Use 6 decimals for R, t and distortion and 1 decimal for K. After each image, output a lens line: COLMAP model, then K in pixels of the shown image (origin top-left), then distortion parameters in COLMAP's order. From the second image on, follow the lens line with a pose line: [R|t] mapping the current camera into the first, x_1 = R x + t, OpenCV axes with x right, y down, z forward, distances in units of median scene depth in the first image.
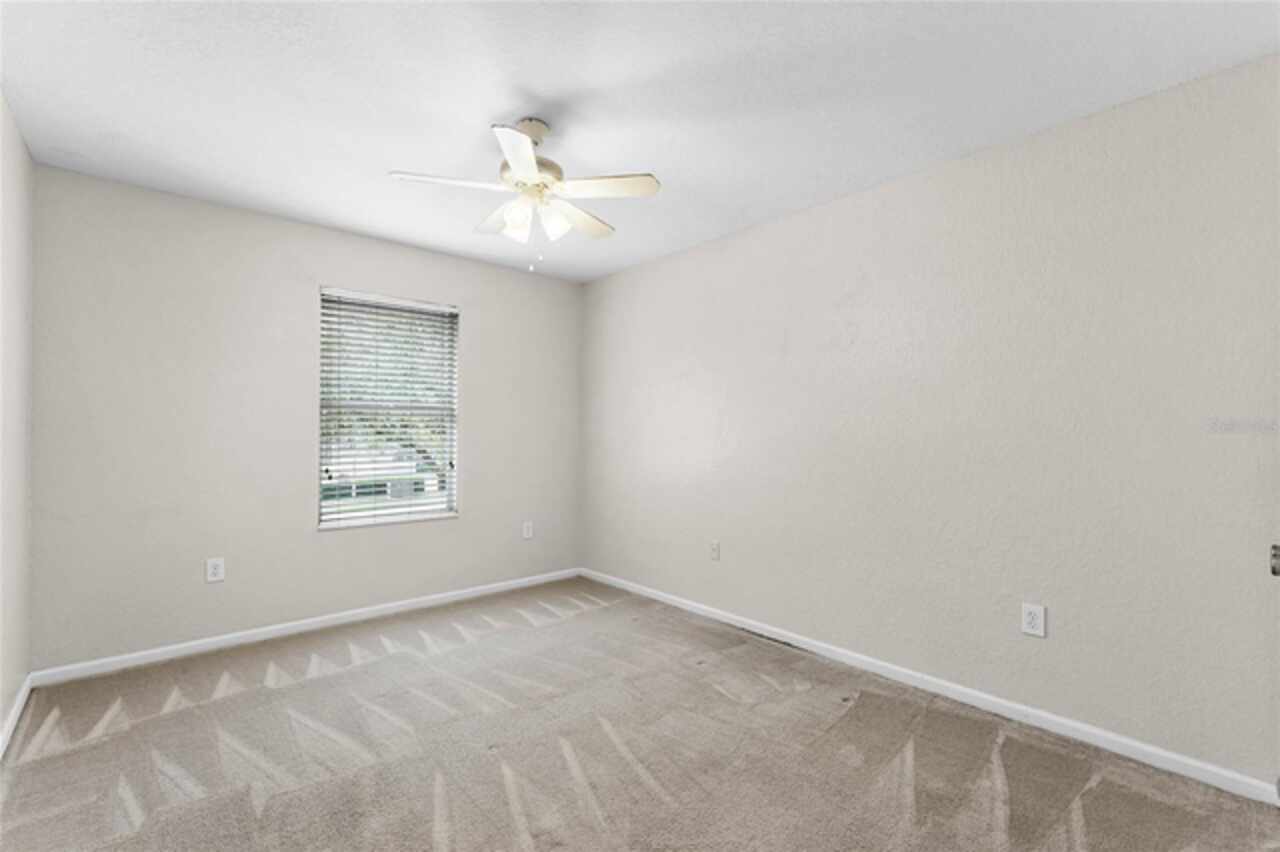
lens RADIAL K [[558.8, 0, 640.0], [0, 558.8, 426.0], [0, 0, 1]] dist [0.001414, 0.000455]
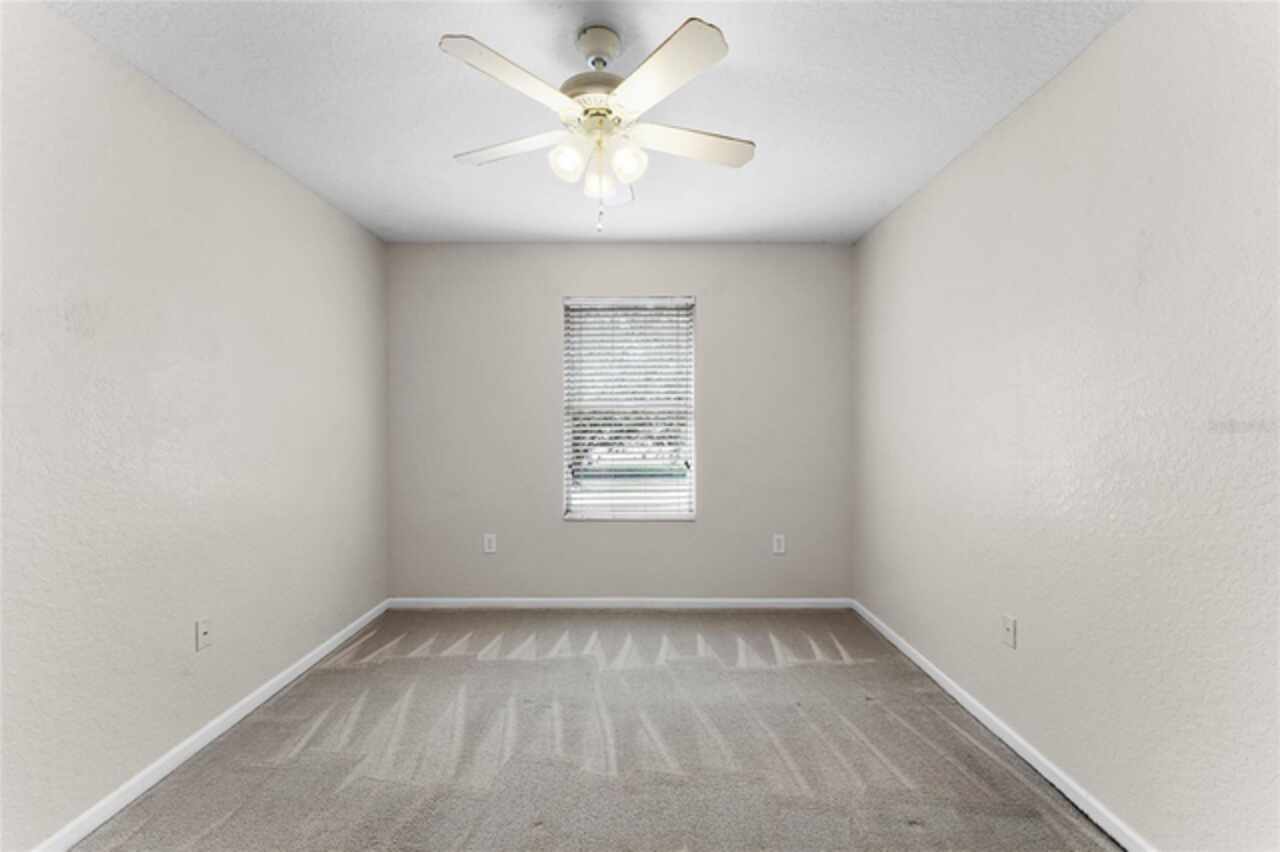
lens RADIAL K [[519.0, 0, 646.1], [0, 519.0, 424.0], [0, 0, 1]] dist [-0.004019, -0.000356]
pose [[0.749308, -0.000993, -0.662221, 0.248379], [0.009927, 0.999903, 0.009734, -0.011609], [0.662148, -0.013868, 0.749245, 0.382095]]
